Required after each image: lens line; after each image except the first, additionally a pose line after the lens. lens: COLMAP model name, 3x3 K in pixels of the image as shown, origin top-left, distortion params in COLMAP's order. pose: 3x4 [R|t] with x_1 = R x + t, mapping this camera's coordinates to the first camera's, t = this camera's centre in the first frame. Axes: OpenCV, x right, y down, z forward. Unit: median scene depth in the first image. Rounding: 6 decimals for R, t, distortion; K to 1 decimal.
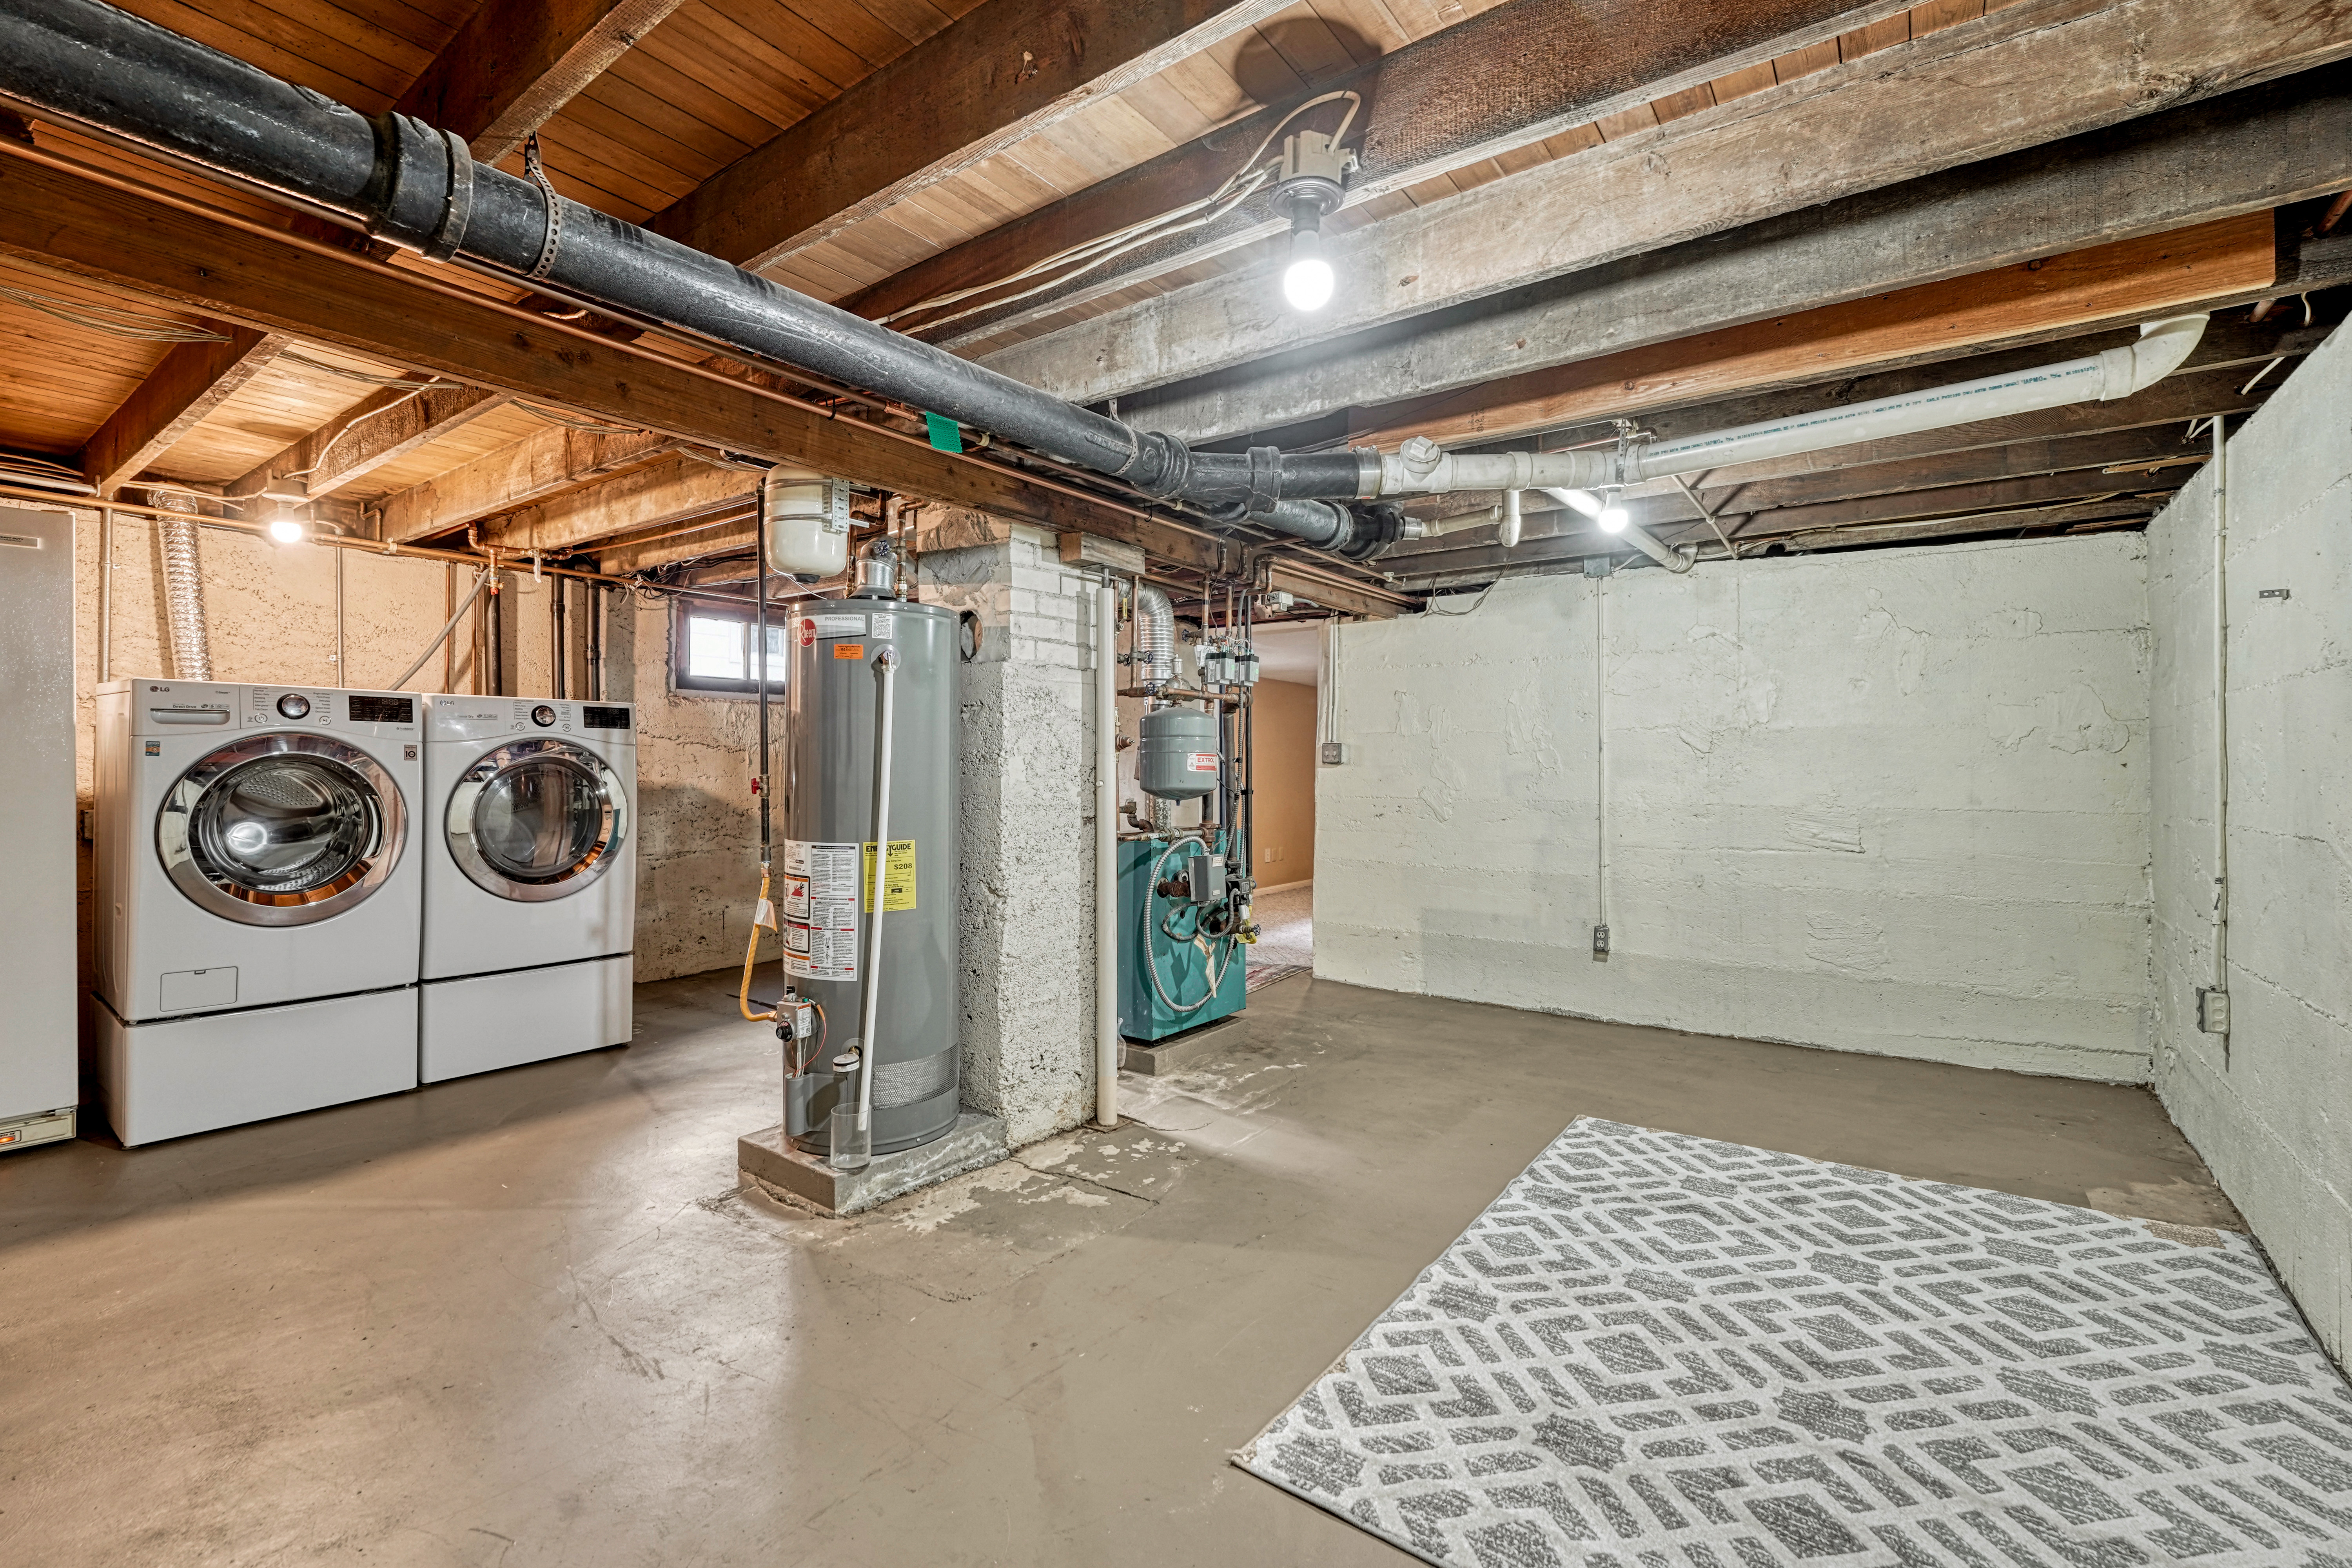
lens RADIAL K [[1003.0, 0, 1177.7], [0, 1003.0, 796.7], [0, 0, 1]] dist [-0.010953, 0.000478]
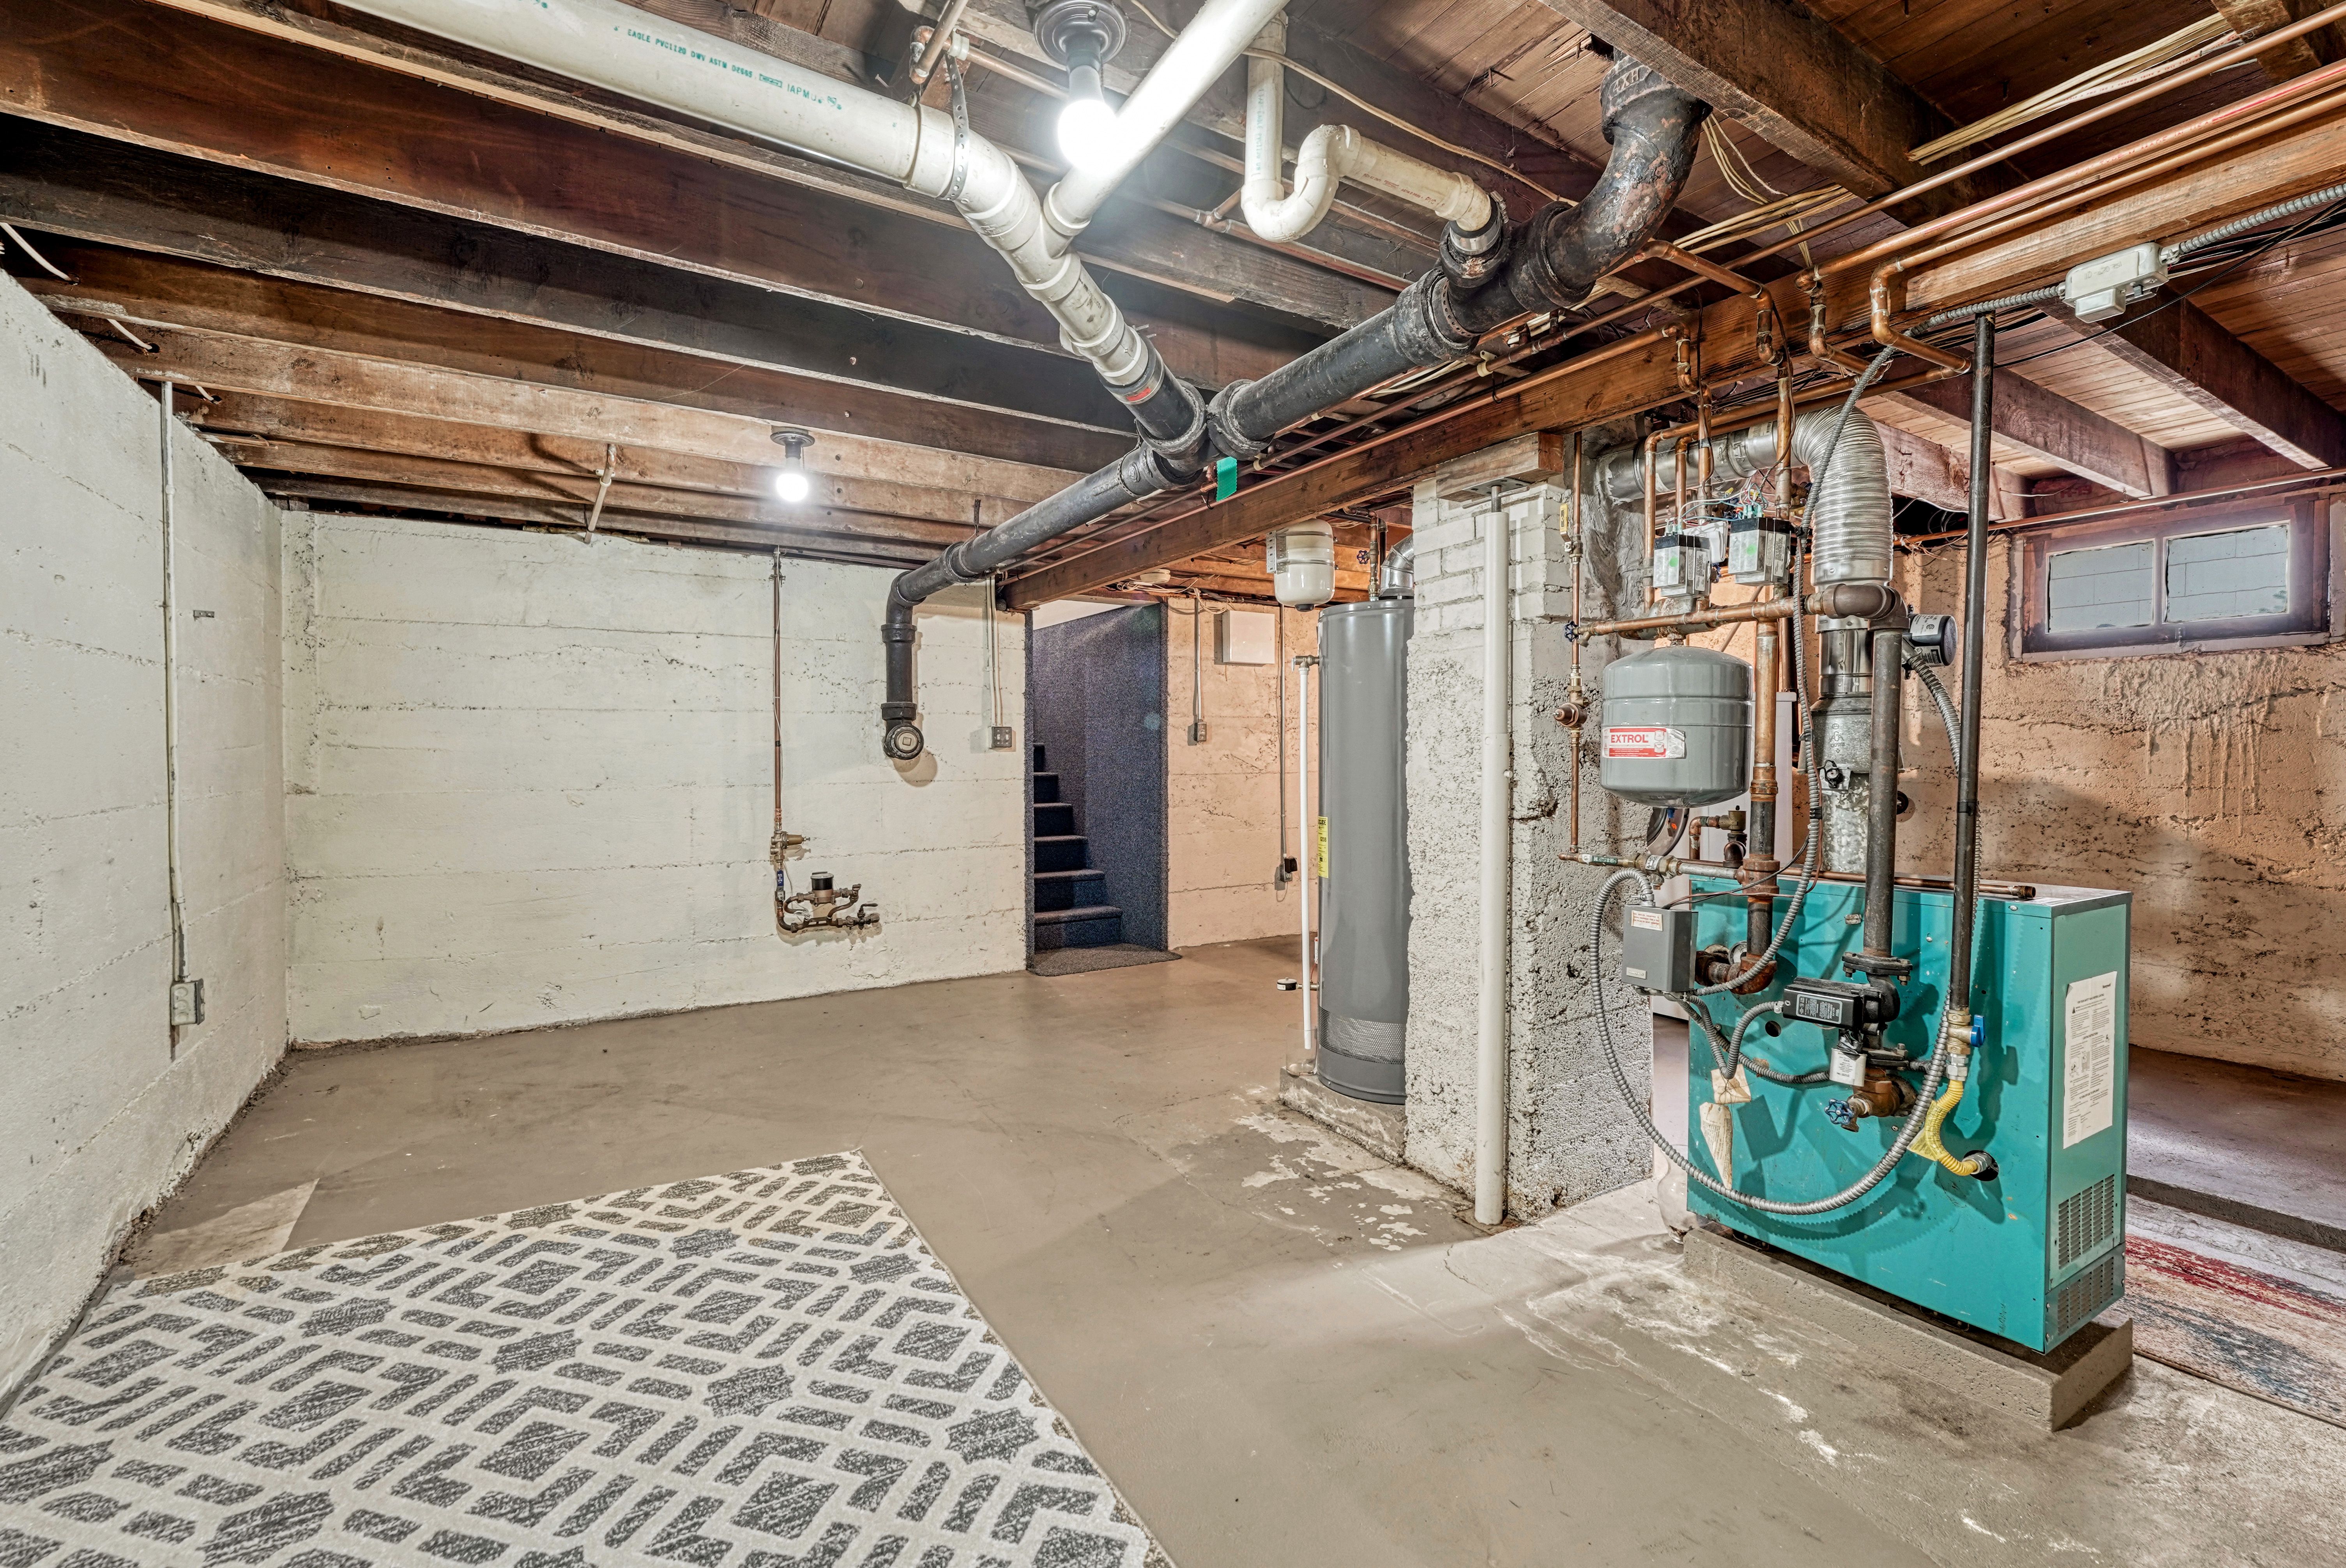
lens RADIAL K [[1000.4, 0, 1174.7], [0, 1000.4, 796.6], [0, 0, 1]] dist [-0.010953, 0.000478]
pose [[-0.366828, 0.036516, -0.929572, 0.910984], [-0.027875, 0.998349, 0.050218, -0.034578], [0.929871, 0.044333, -0.365205, 1.333669]]
